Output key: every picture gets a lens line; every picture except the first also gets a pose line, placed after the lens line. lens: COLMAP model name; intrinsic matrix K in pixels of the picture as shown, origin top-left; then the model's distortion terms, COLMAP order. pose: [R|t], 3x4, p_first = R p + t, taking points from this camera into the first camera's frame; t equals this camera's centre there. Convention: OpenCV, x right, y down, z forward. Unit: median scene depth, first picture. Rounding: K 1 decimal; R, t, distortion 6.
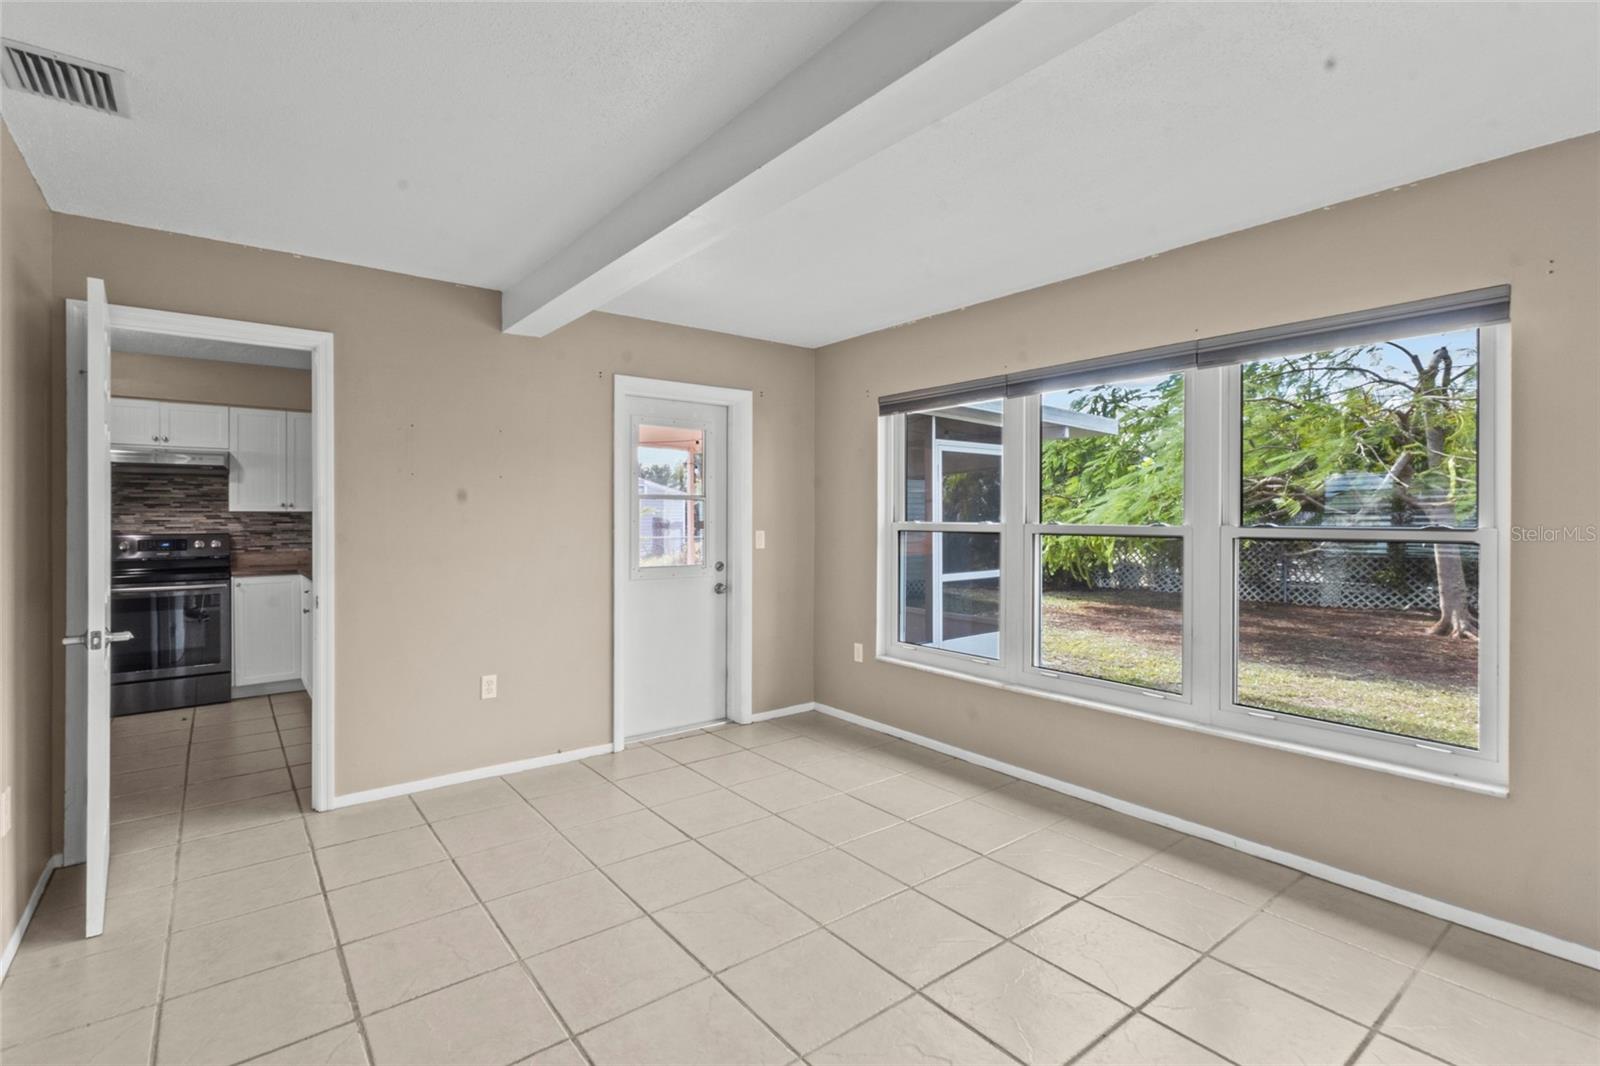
lens RADIAL K [[739.9, 0, 797.6], [0, 739.9, 521.0], [0, 0, 1]] dist [0.002283, 0.000911]
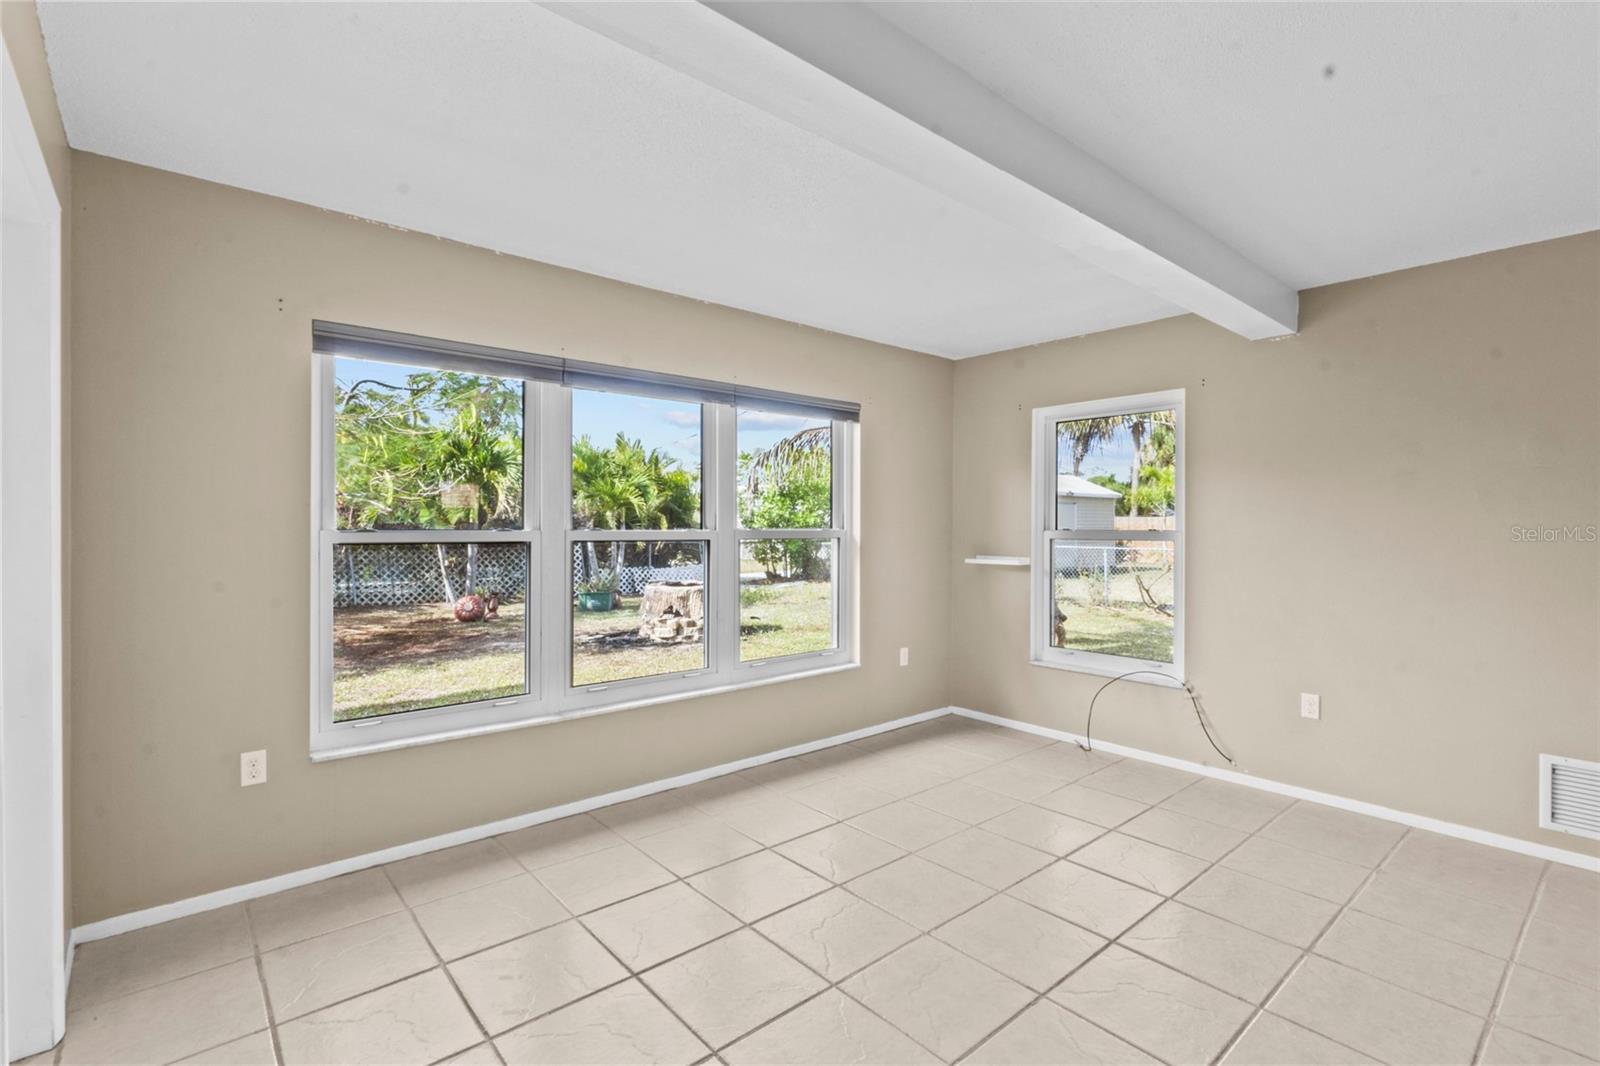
lens RADIAL K [[735.8, 0, 799.2], [0, 735.8, 528.3], [0, 0, 1]] dist [-0.001149, 0.000216]
pose [[-0.045953, -0.008327, 0.998909, -0.622299], [0.002180, 0.999962, 0.008436, -0.004970], [-0.998941, 0.002565, -0.045933, 0.800697]]
